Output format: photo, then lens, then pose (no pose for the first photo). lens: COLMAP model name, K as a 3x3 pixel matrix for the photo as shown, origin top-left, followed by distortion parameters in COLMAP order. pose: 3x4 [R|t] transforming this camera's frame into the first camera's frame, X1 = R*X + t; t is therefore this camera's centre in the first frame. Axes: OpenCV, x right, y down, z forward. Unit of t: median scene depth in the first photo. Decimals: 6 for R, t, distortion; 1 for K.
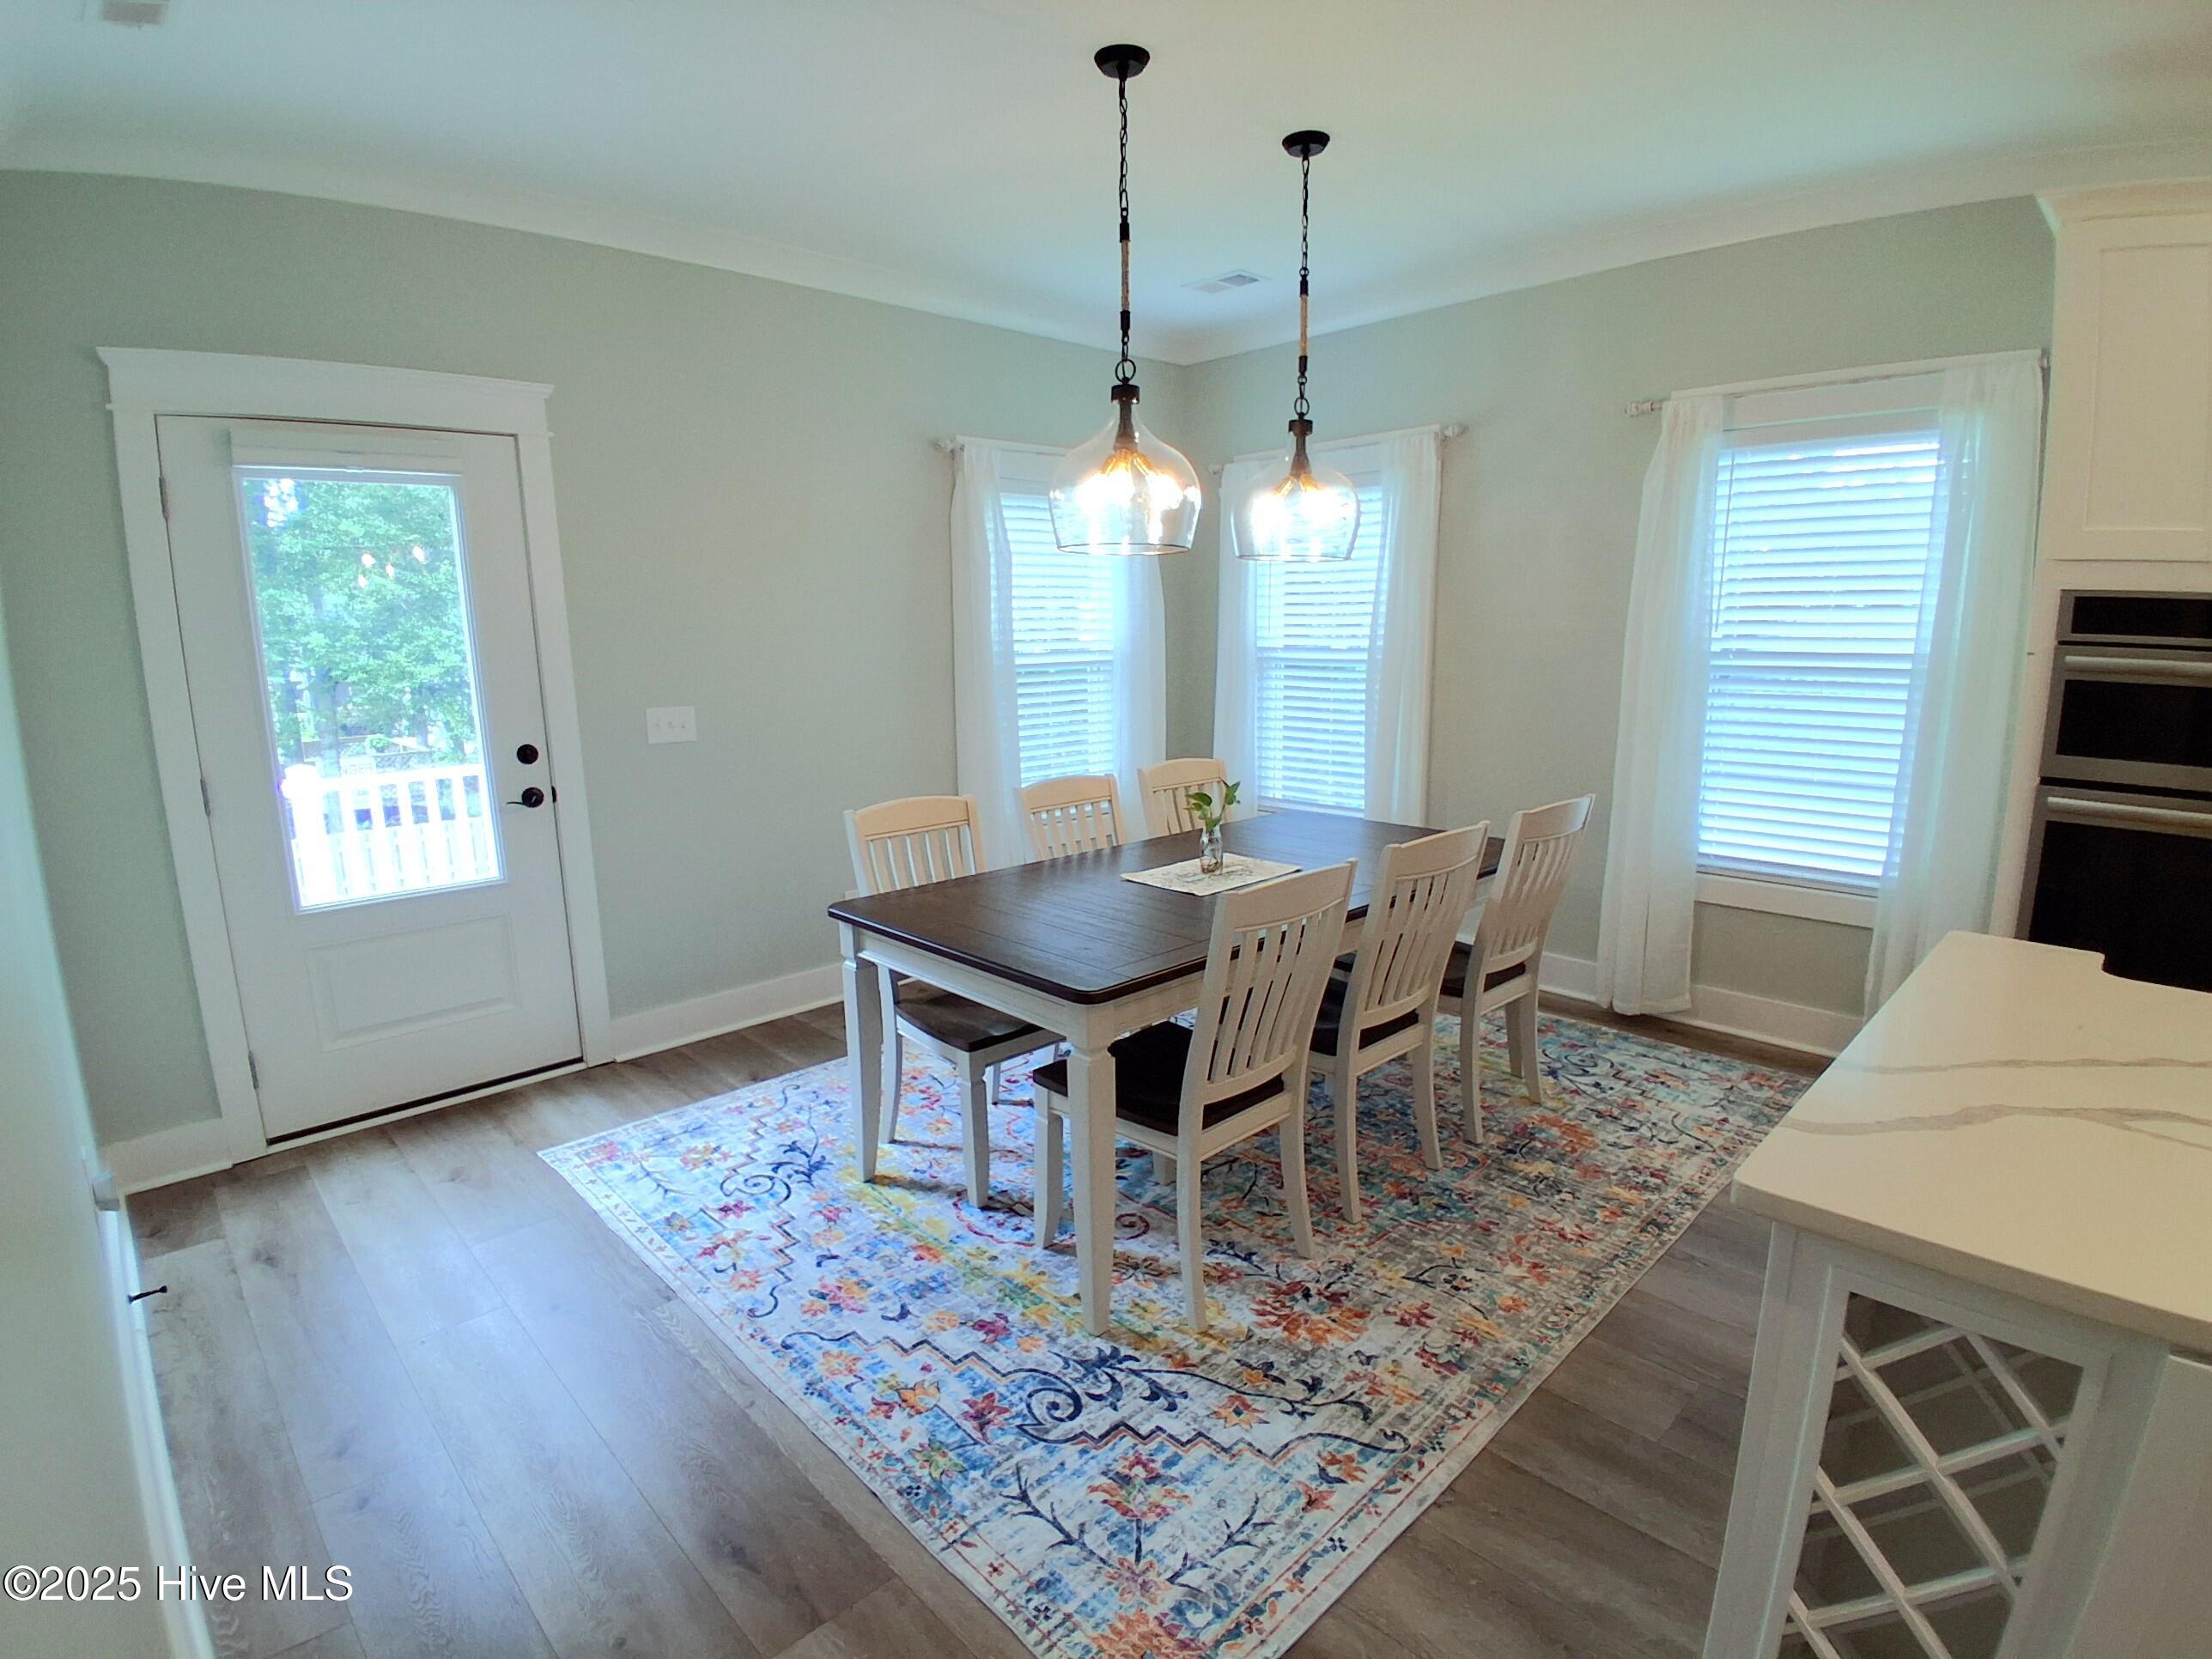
lens RADIAL K [[1098.2, 0, 1097.3], [0, 1098.2, 847.3], [0, 0, 1]] dist [0.003019, -0.046530]
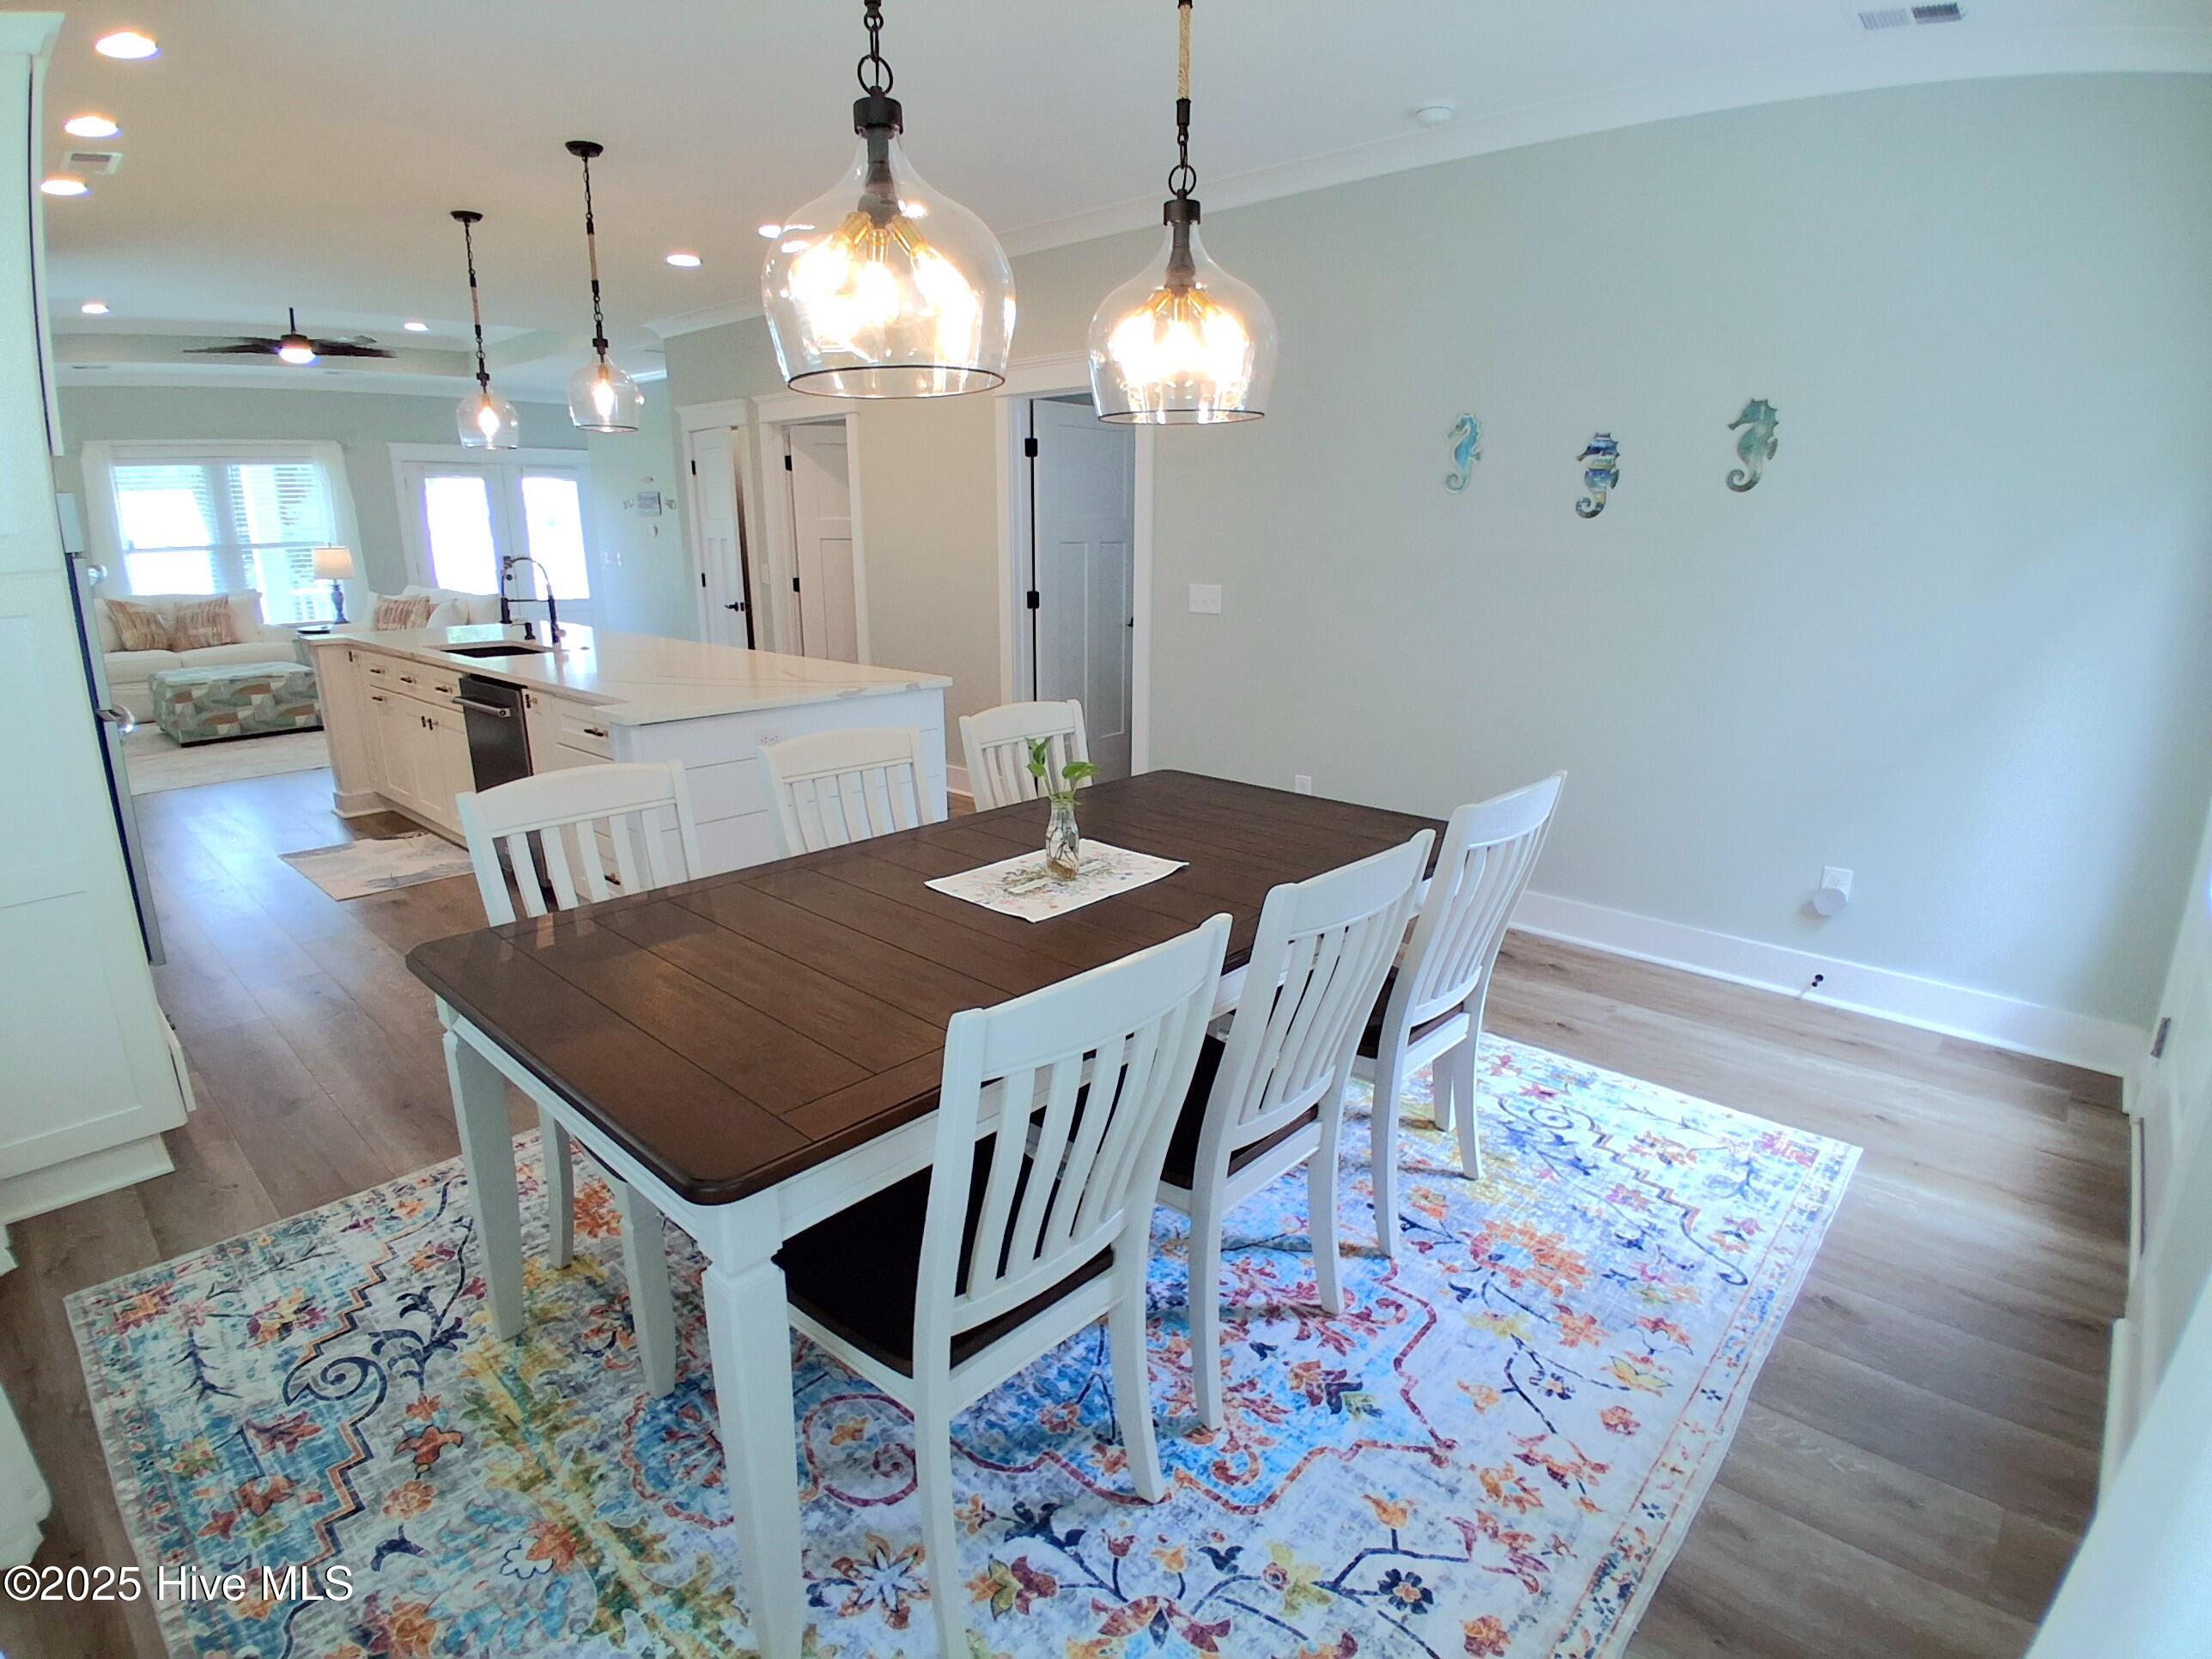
lens RADIAL K [[1114.4, 0, 1098.6], [0, 1114.4, 850.5], [0, 0, 1]] dist [0.004243, -0.050230]
pose [[-0.997560, 0.030094, -0.063001, 0.145158], [-0.002459, 0.886637, 0.462459, -0.372566], [0.069777, 0.461485, -0.884400, 1.885580]]
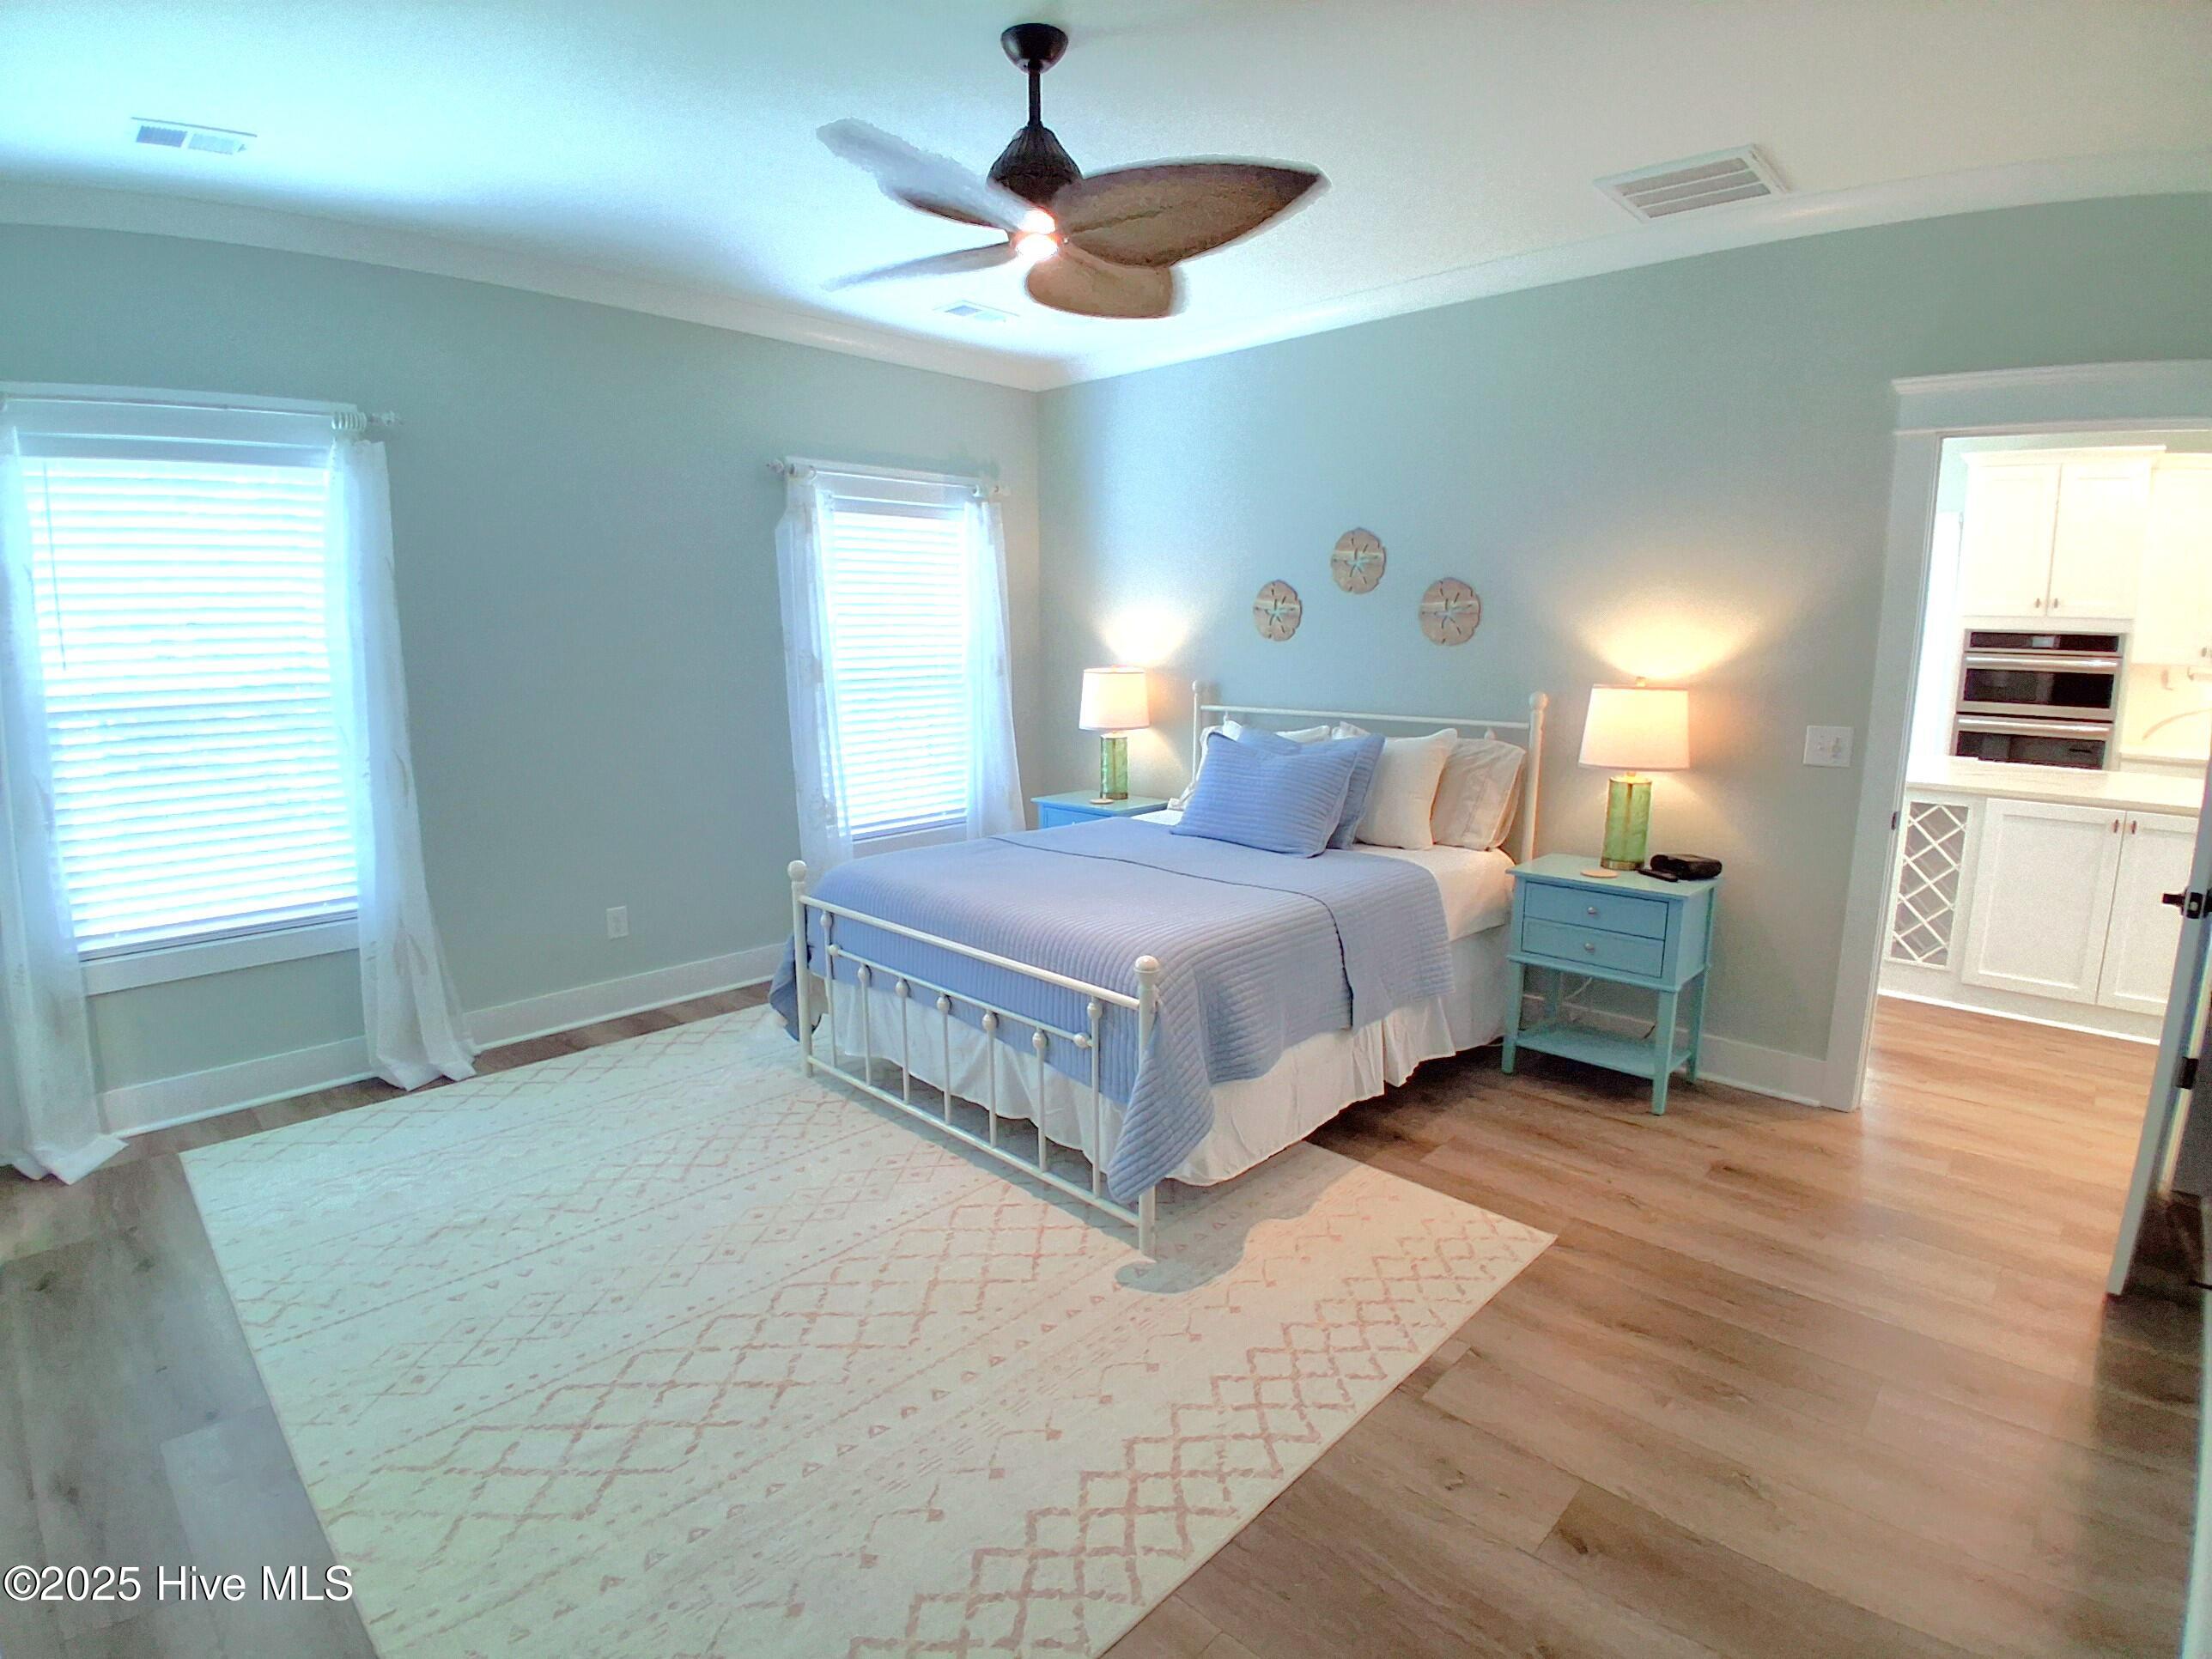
lens RADIAL K [[1098.2, 0, 1097.3], [0, 1098.2, 847.3], [0, 0, 1]] dist [0.003019, -0.046530]
pose [[0.999005, 0.001101, 0.044591, -1.060794], [-0.000626, 0.999943, -0.010653, 0.252650], [-0.044600, 0.010614, 0.998949, -1.225352]]
